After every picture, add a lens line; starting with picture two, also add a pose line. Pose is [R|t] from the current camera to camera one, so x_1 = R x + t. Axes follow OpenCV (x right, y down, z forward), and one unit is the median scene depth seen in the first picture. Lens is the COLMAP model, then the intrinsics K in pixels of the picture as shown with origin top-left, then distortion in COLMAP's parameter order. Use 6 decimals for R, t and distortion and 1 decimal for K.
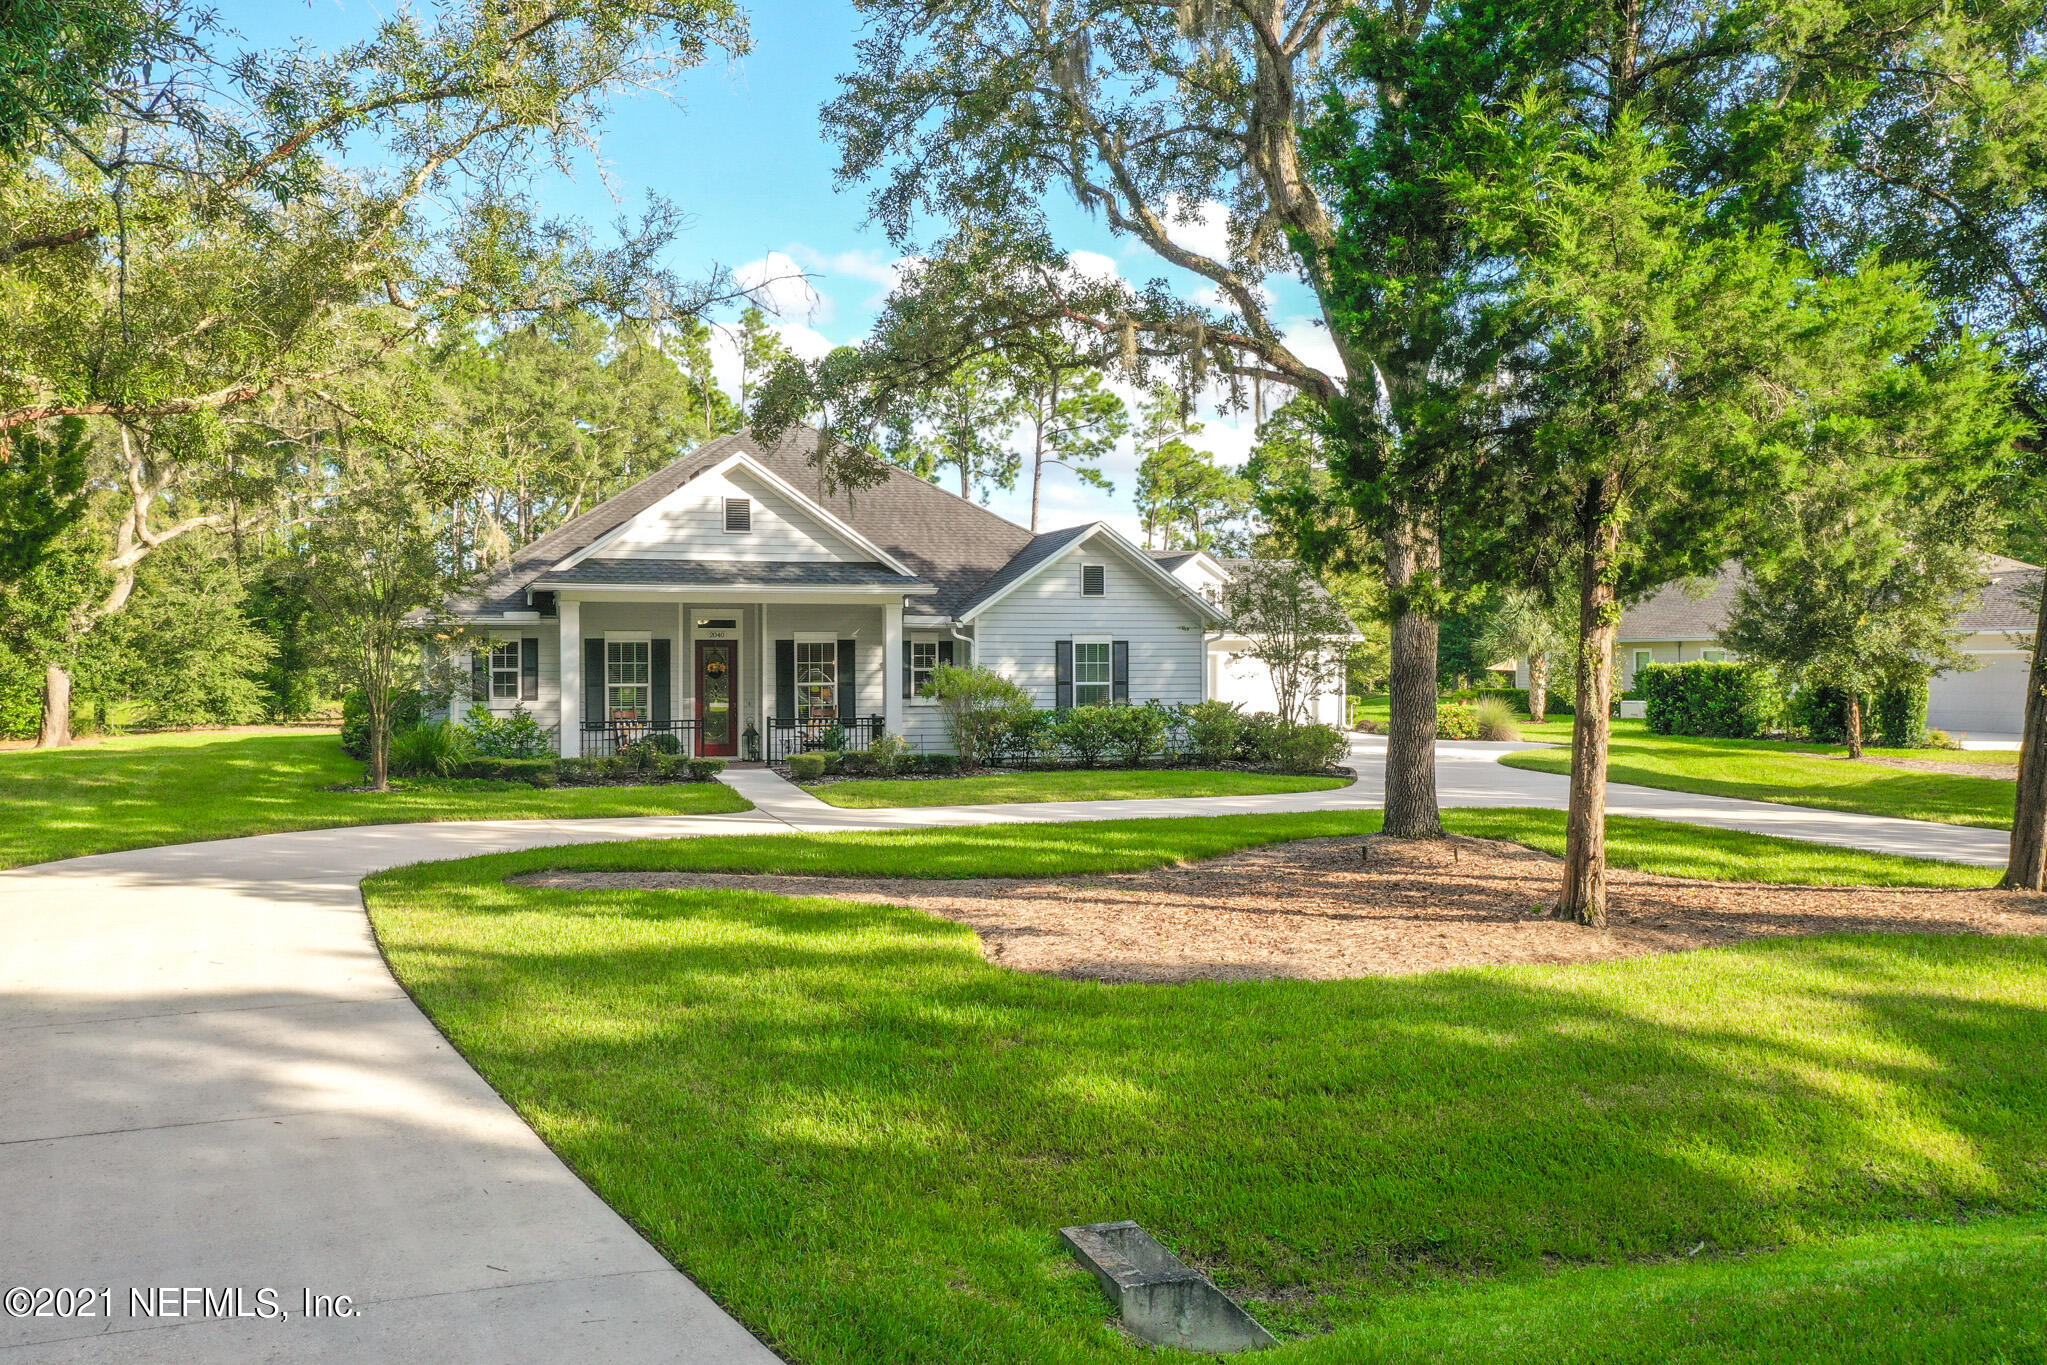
lens RADIAL K [[1604.6, 0, 1023.5], [0, 1604.6, 682.5], [0, 0, 1]] dist [0.004637, -0.002185]
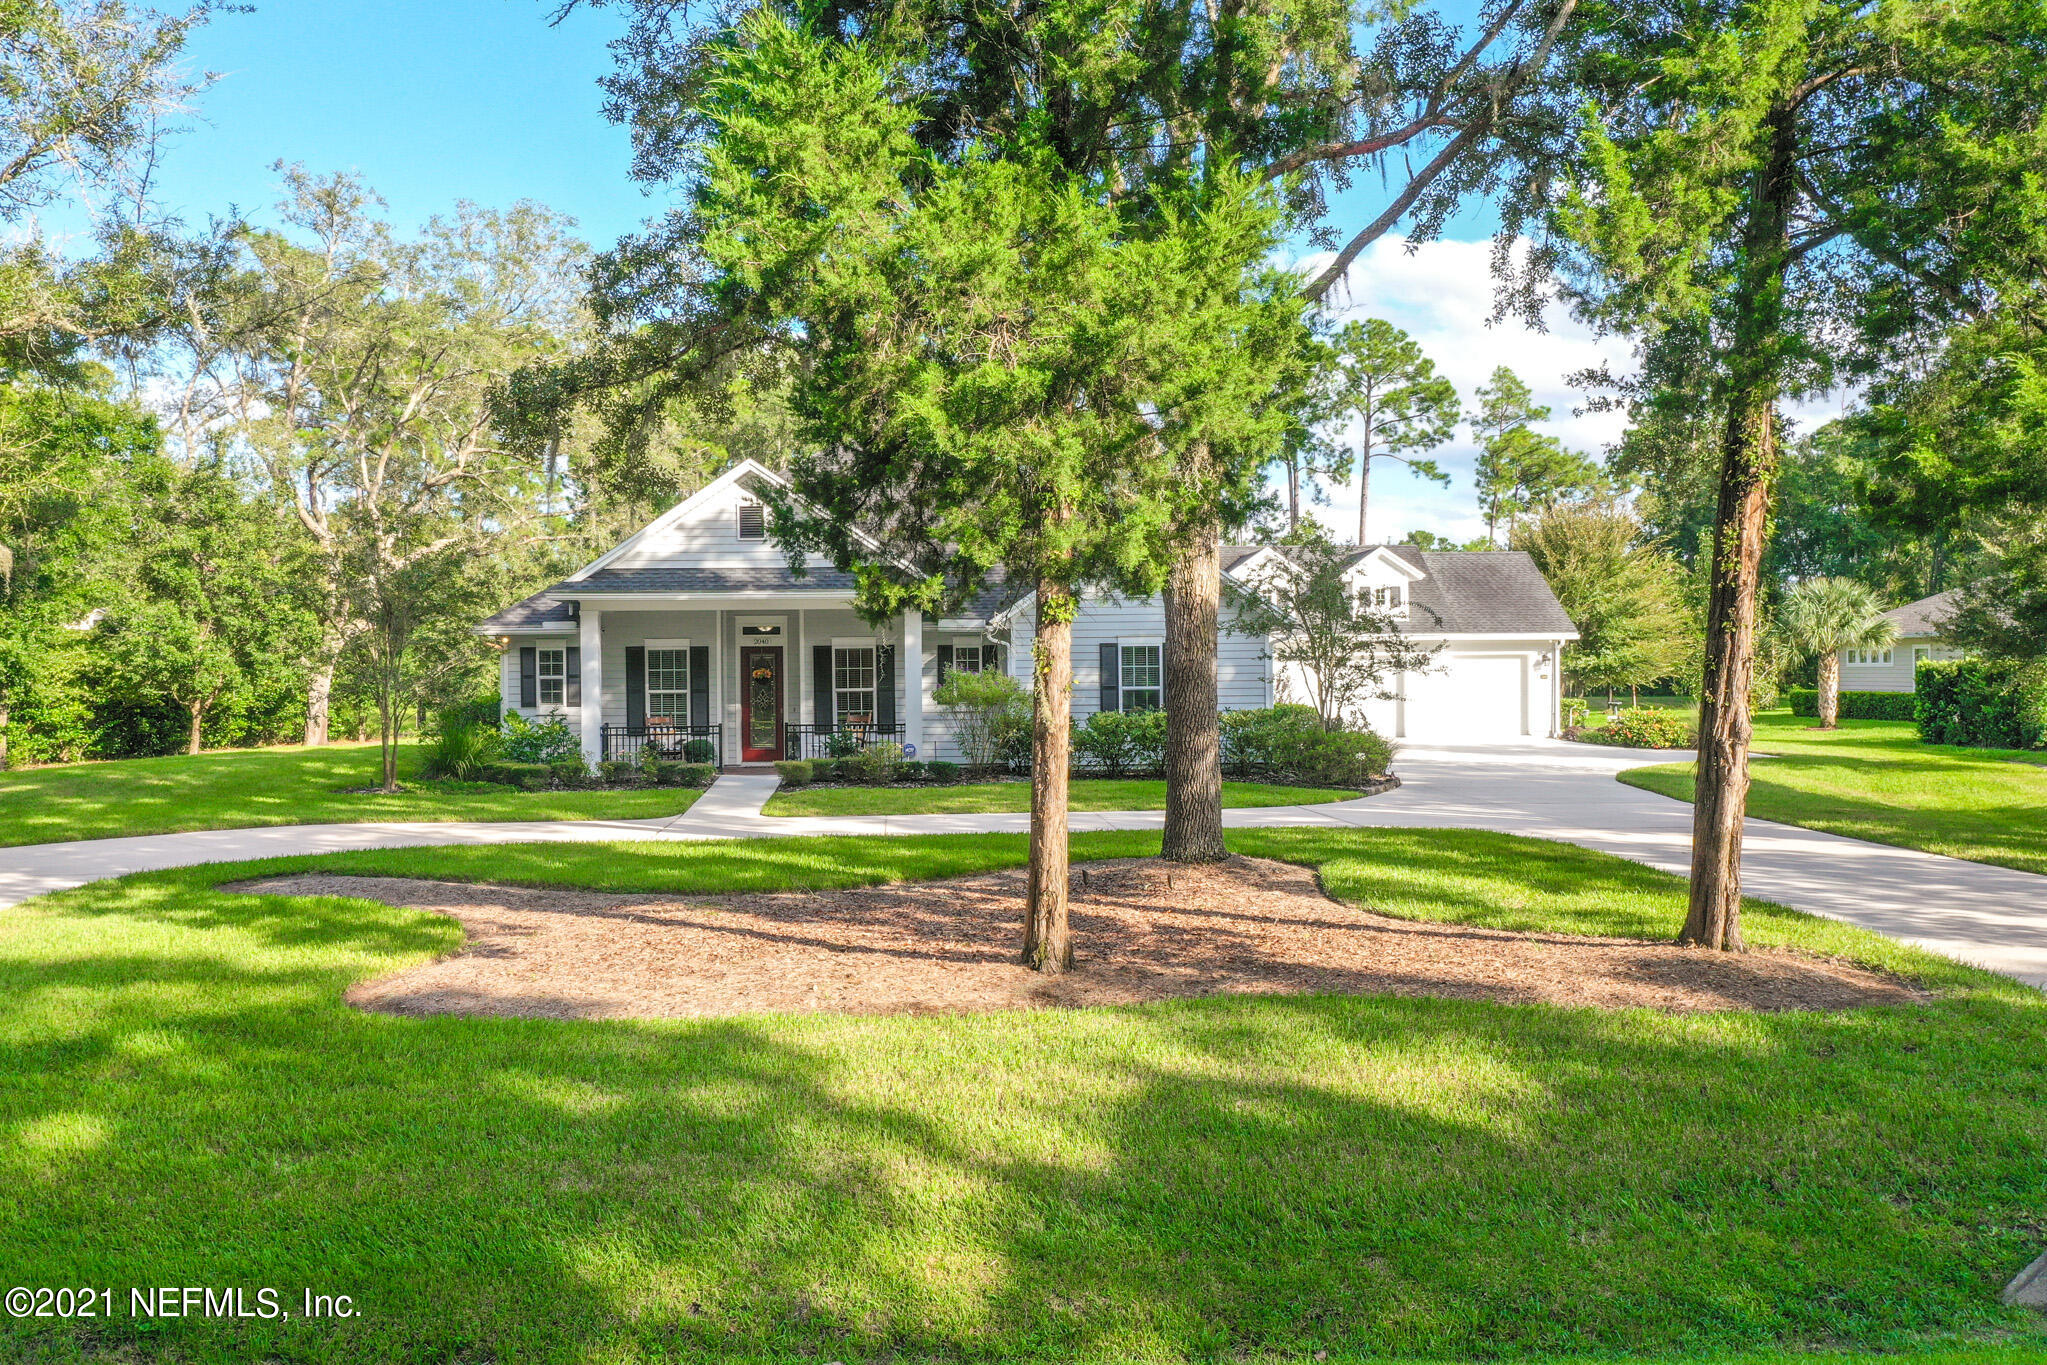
lens RADIAL K [[1604.6, 0, 1023.5], [0, 1604.6, 682.5], [0, 0, 1]] dist [0.004637, -0.002185]
pose [[0.965227, -0.005299, -0.261359, 0.235839], [0.004773, 0.999985, -0.002647, -0.000439], [0.261369, 0.001308, 0.965238, 0.068850]]
